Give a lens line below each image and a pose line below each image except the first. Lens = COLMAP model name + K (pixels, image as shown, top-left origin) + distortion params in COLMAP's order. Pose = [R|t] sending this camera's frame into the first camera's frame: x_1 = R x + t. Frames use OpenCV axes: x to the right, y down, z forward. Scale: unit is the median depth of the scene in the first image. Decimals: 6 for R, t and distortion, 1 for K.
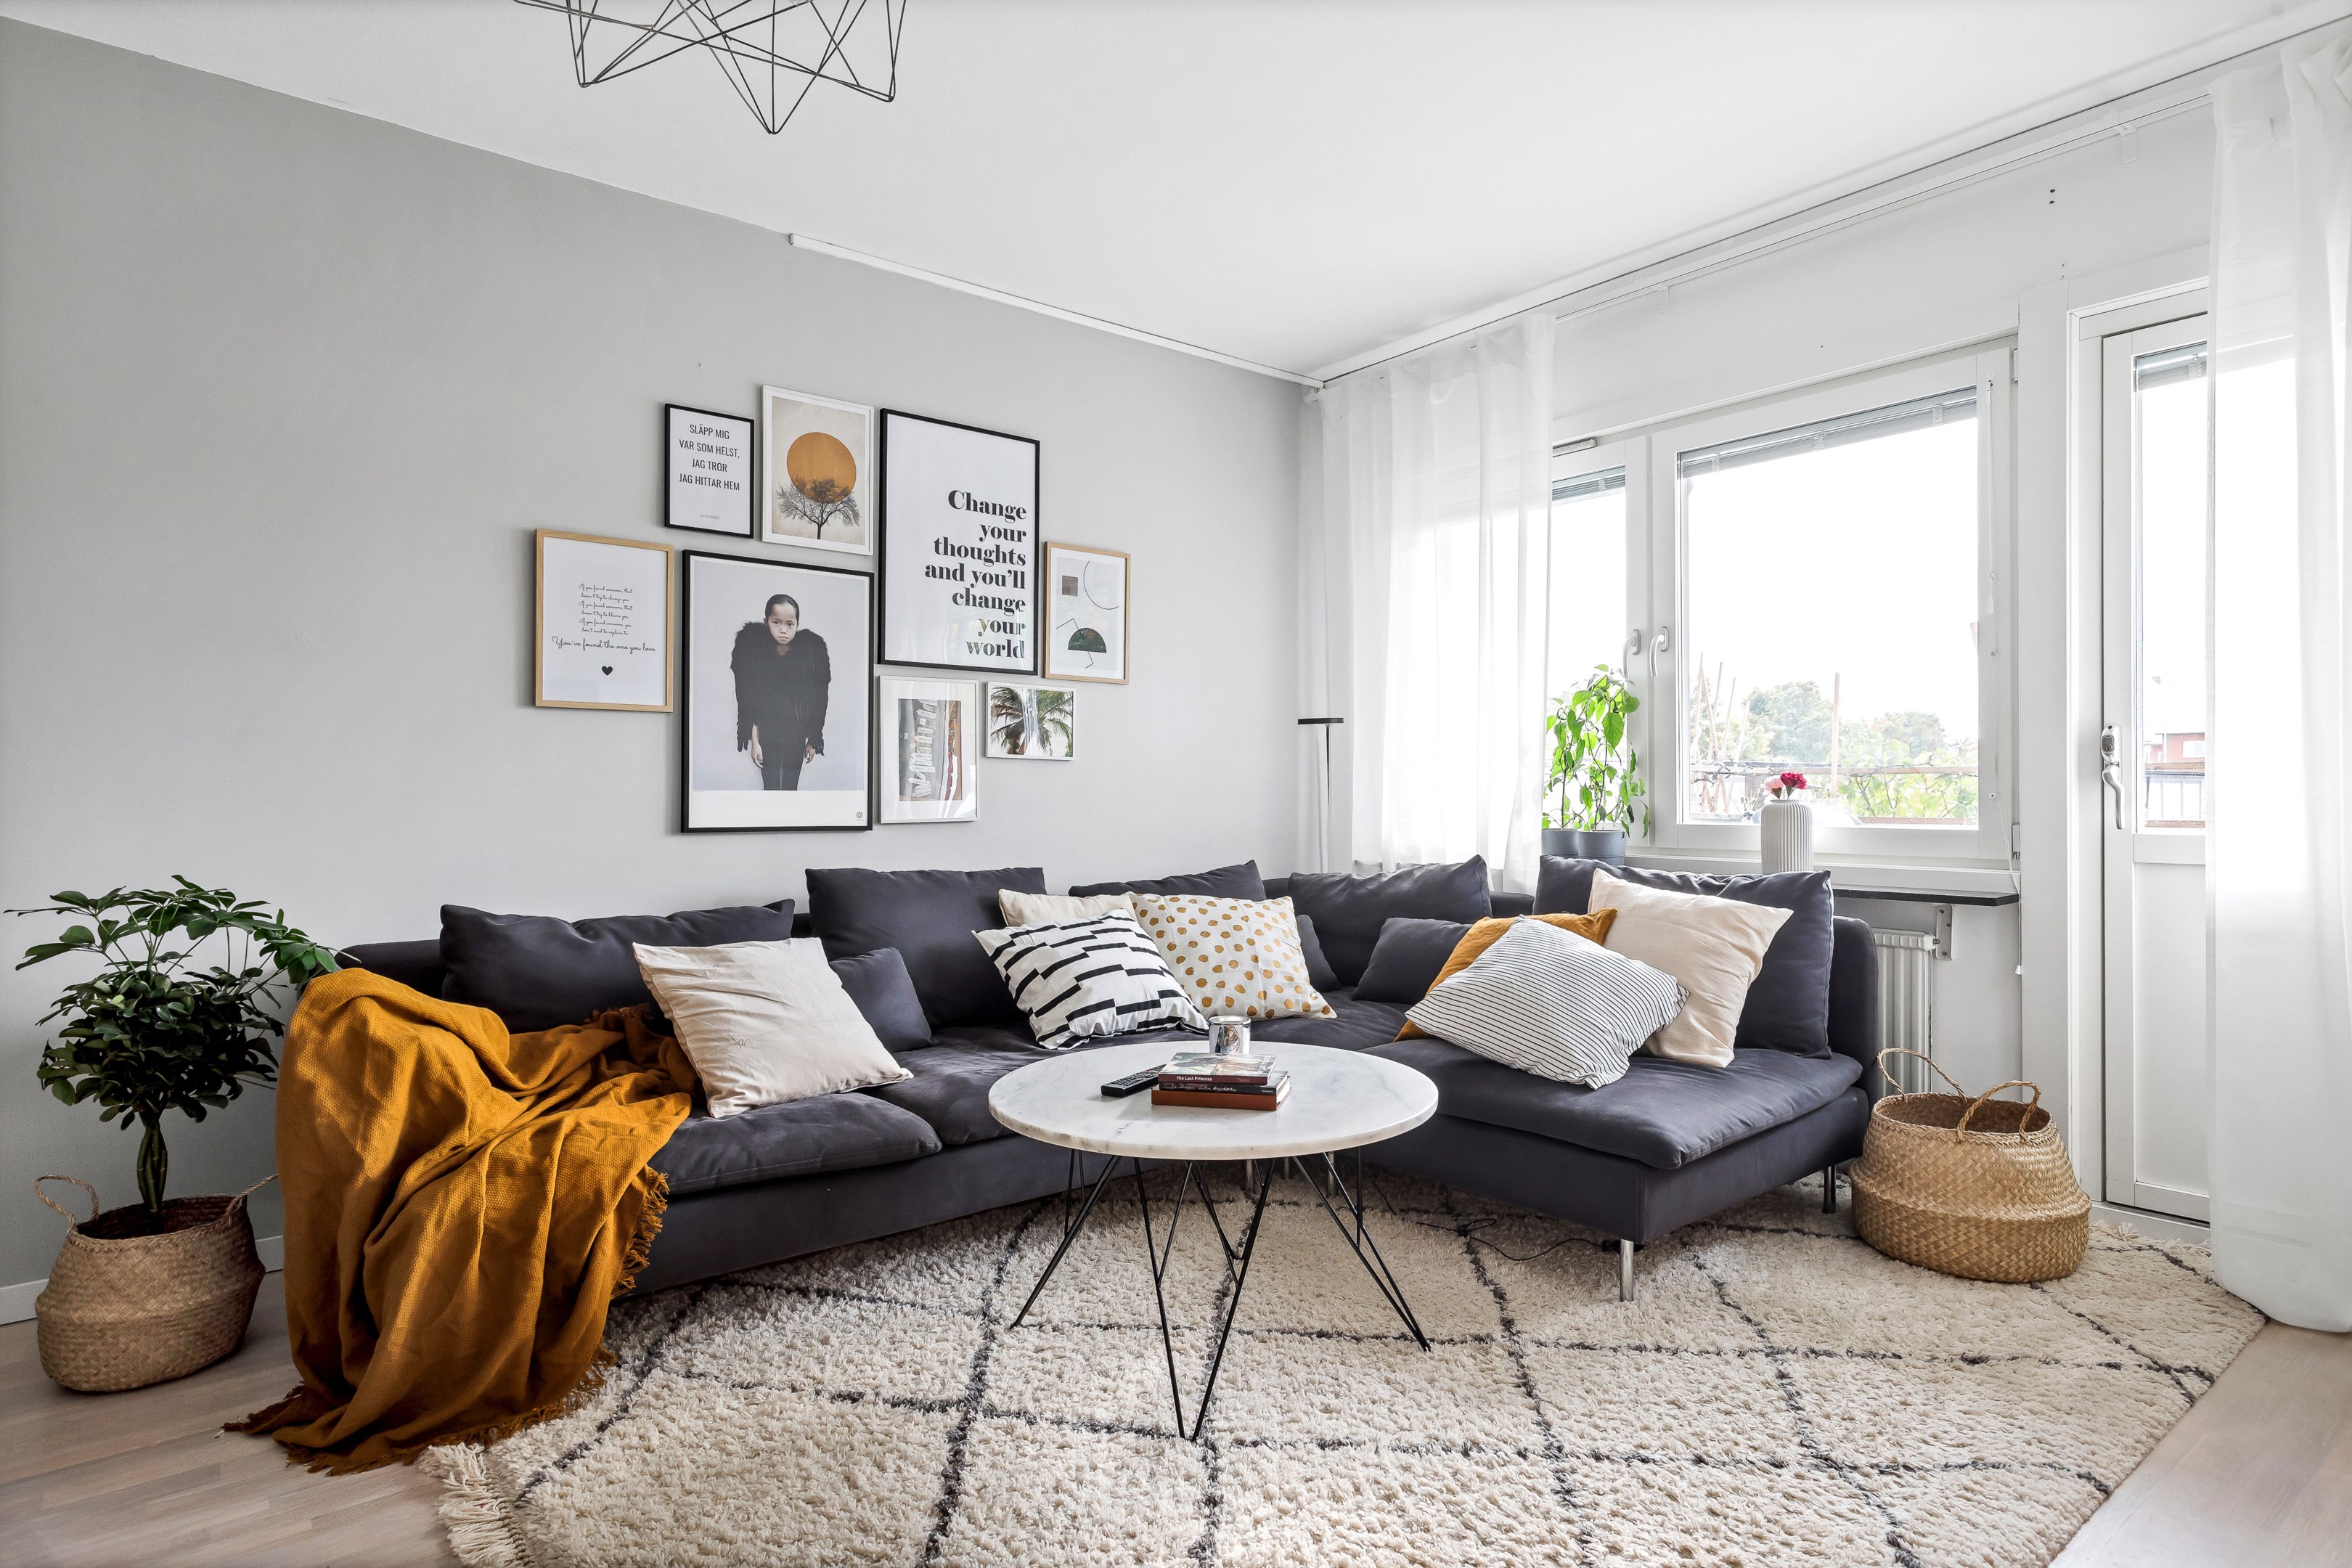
lens RADIAL K [[1282.7, 0, 1176.0], [0, 1282.7, 784.0], [0, 0, 1]] dist [0.002796, 0.001760]
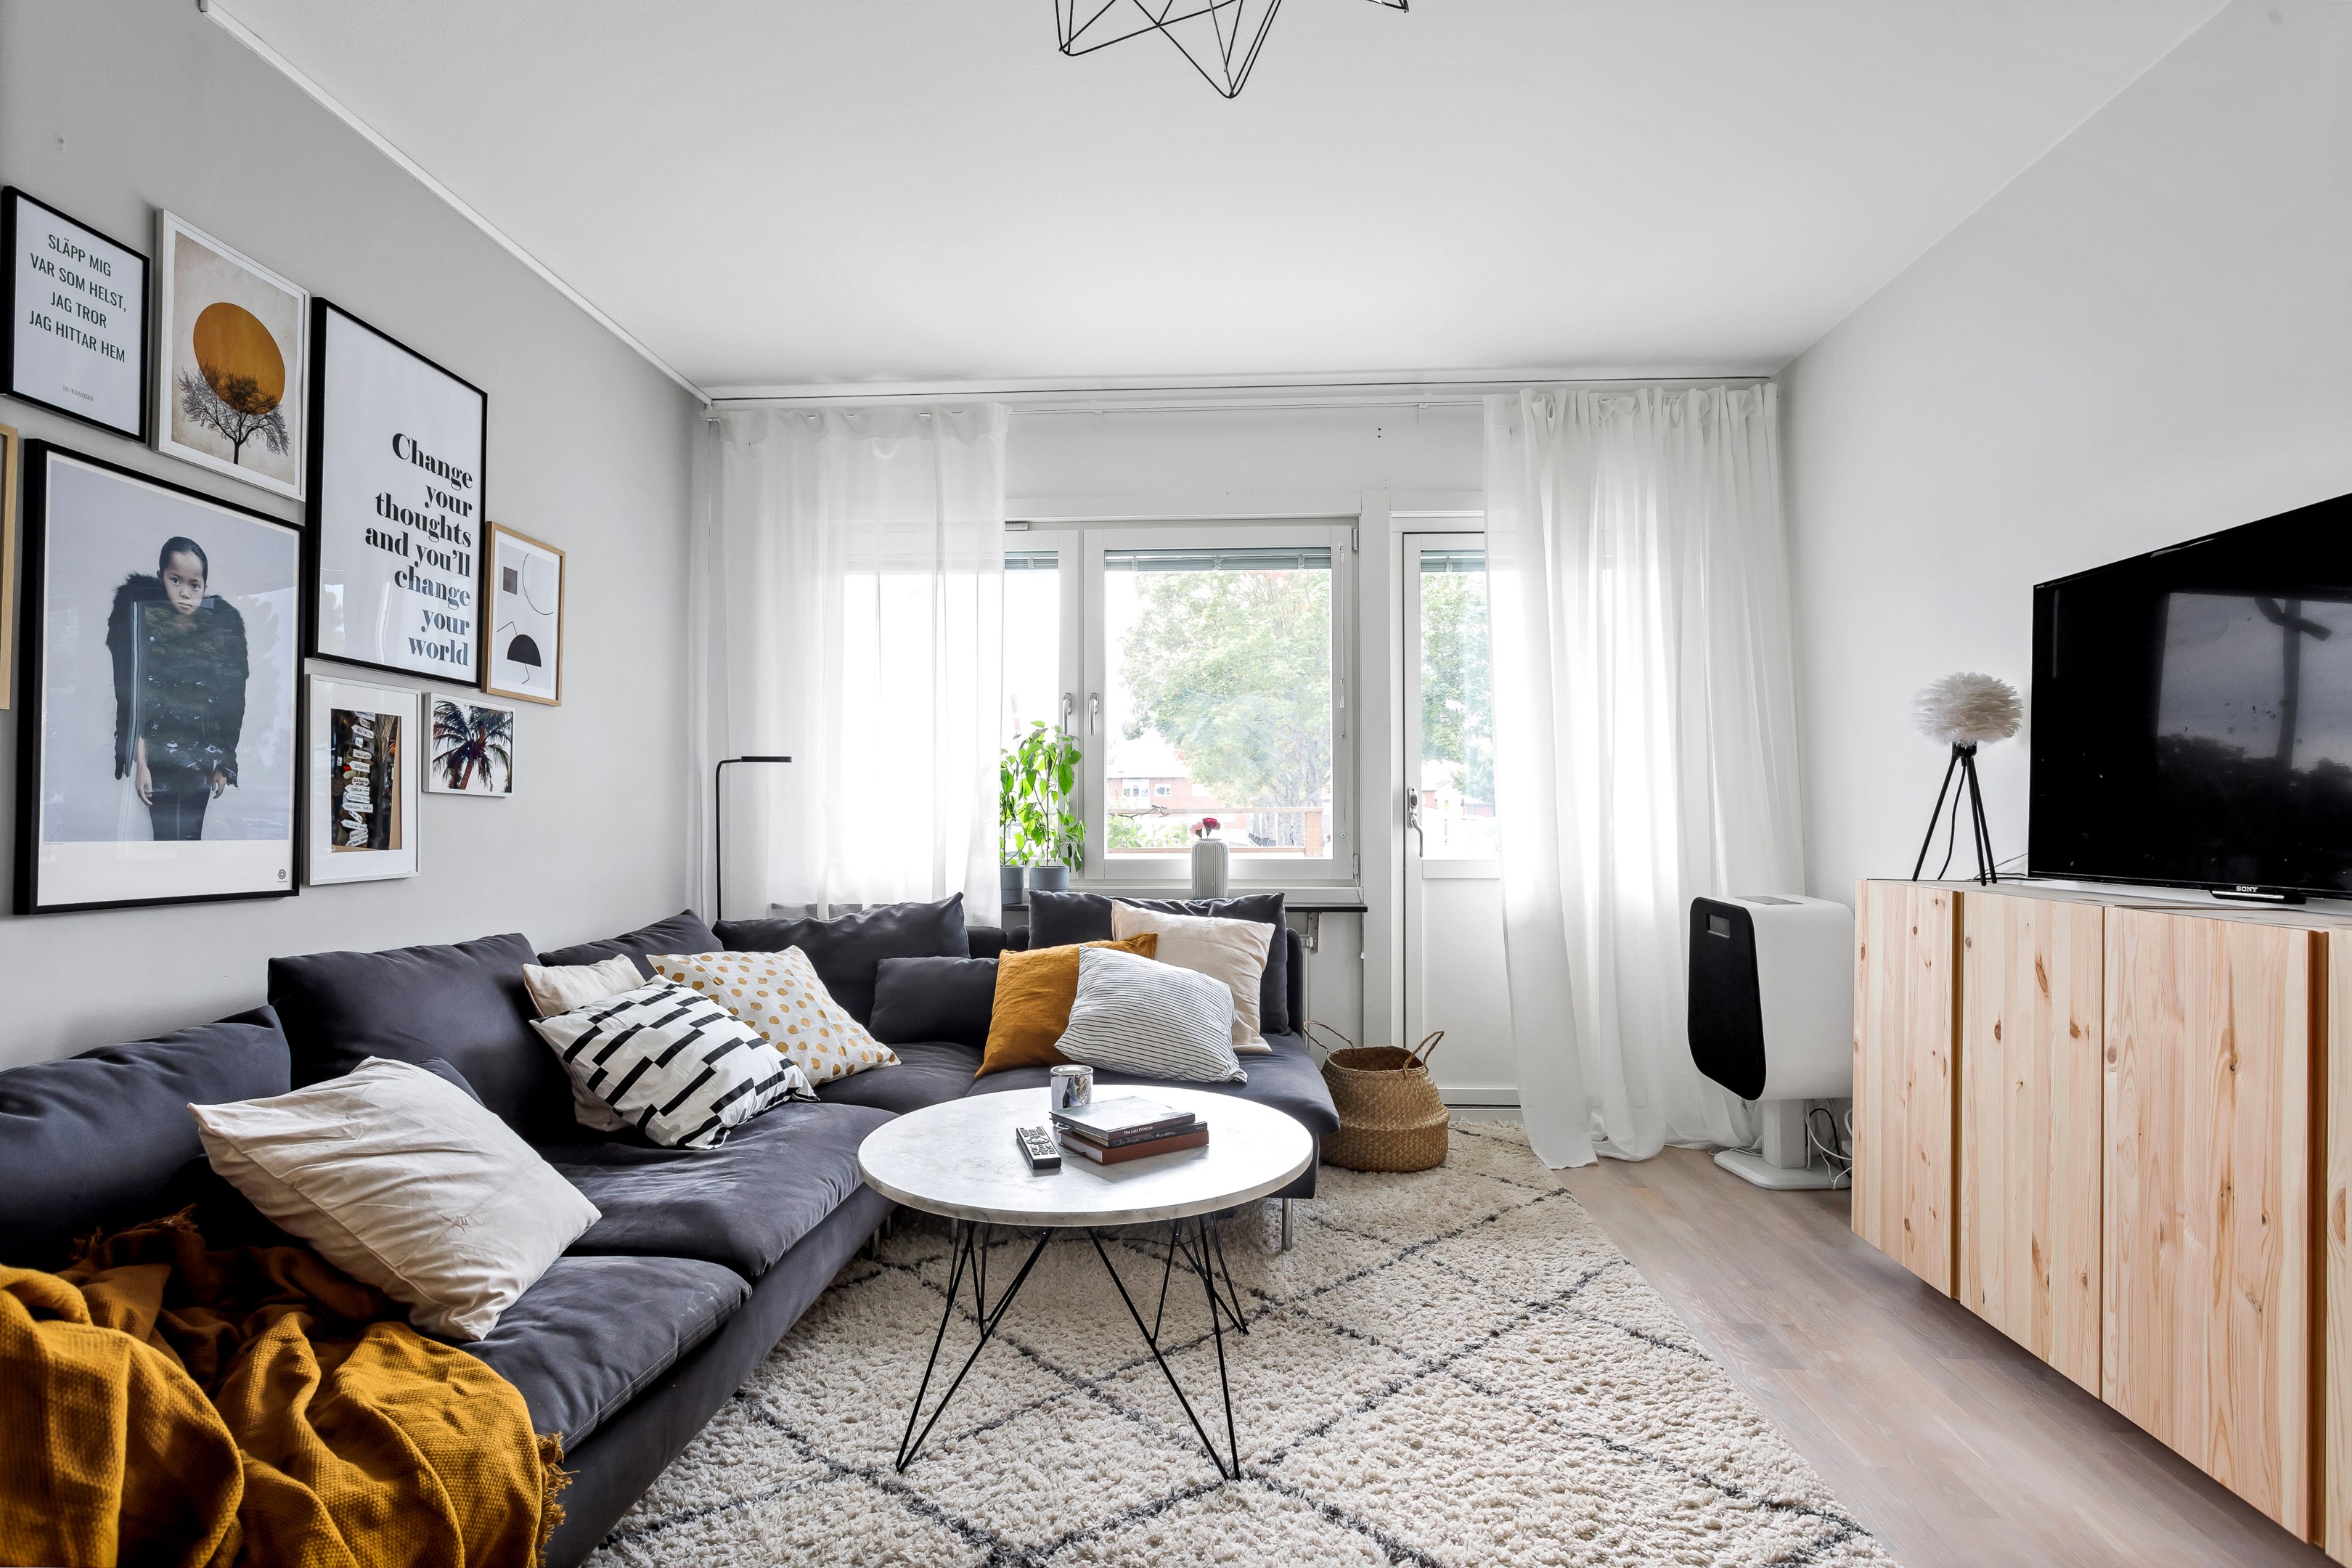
lens RADIAL K [[1184.9, 0, 1175.8], [0, 1184.9, 789.0], [0, 0, 1]] dist [-0.004381, 0.005295]
pose [[0.664818, 0.020805, 0.746716, -0.419760], [-0.003829, 0.999694, -0.024444, -0.008218], [-0.746996, 0.013391, 0.664694, 0.230314]]
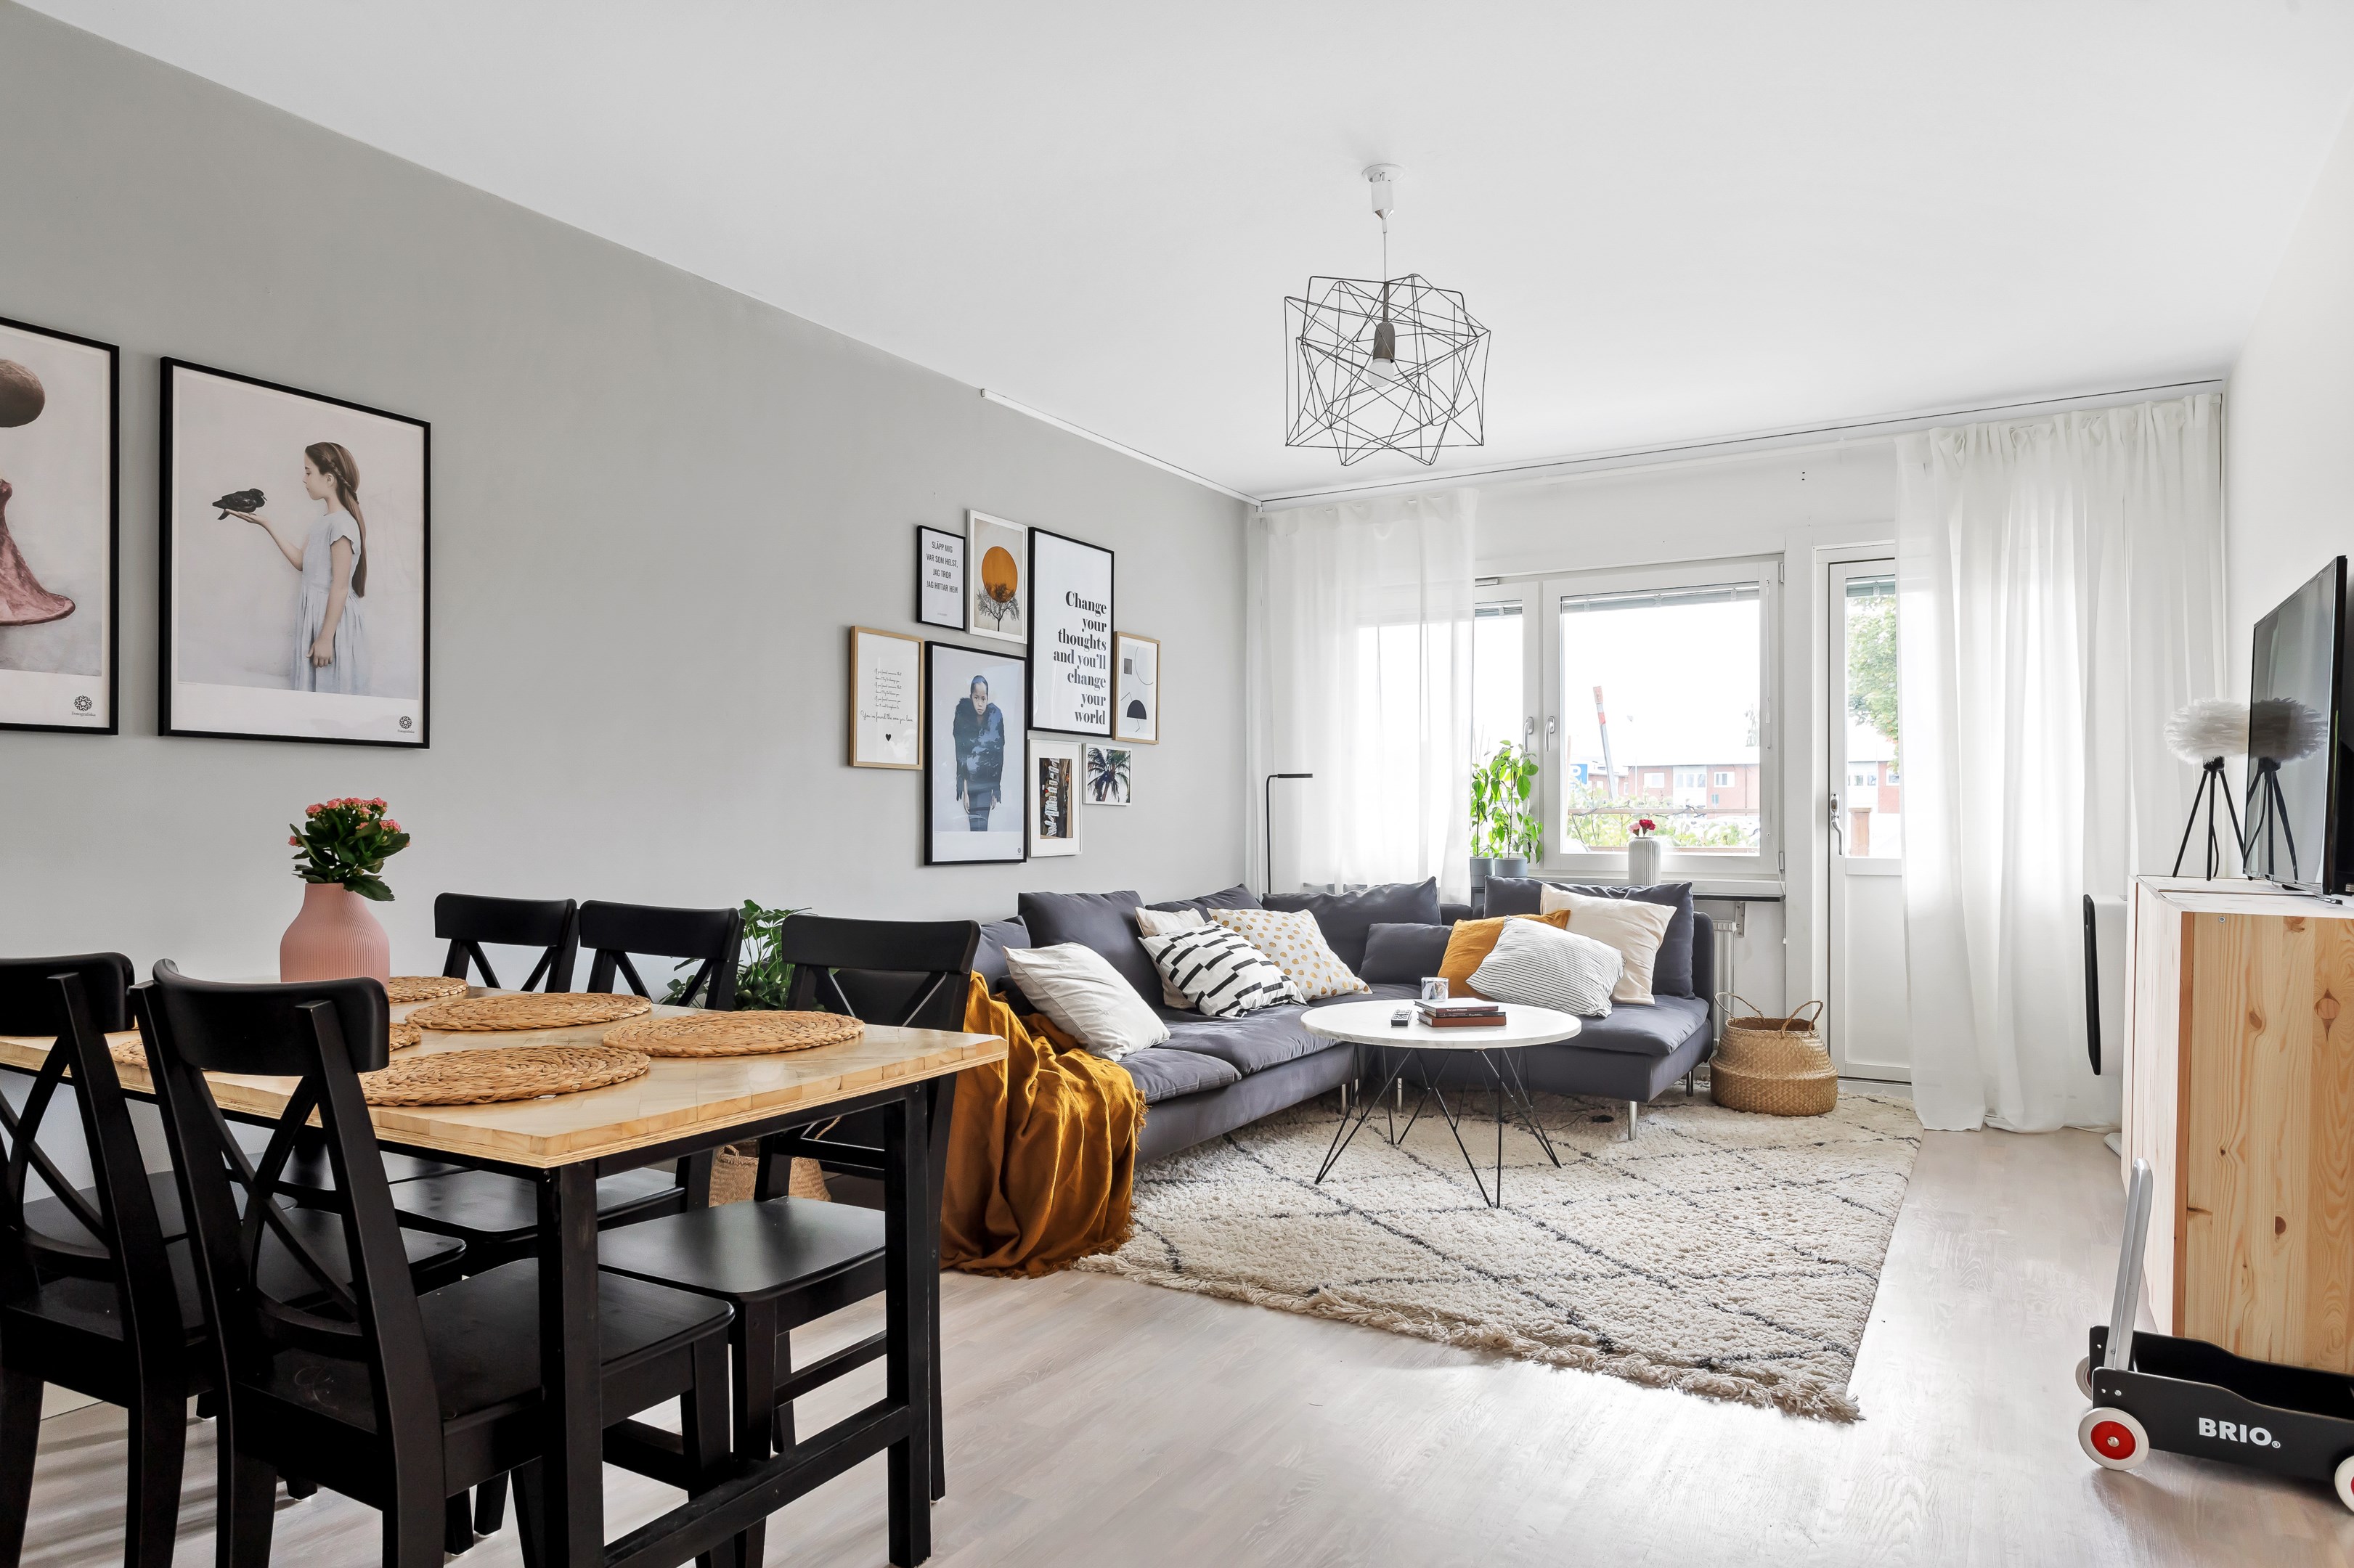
lens RADIAL K [[1435.7, 0, 1188.9], [0, 1435.7, 798.3], [0, 0, 1]] dist [0.000327, 0.001047]
pose [[0.934971, 0.007143, 0.354652, -0.615509], [-0.004615, 0.999958, -0.007973, -0.017162], [-0.354694, 0.005818, 0.934964, -0.389716]]
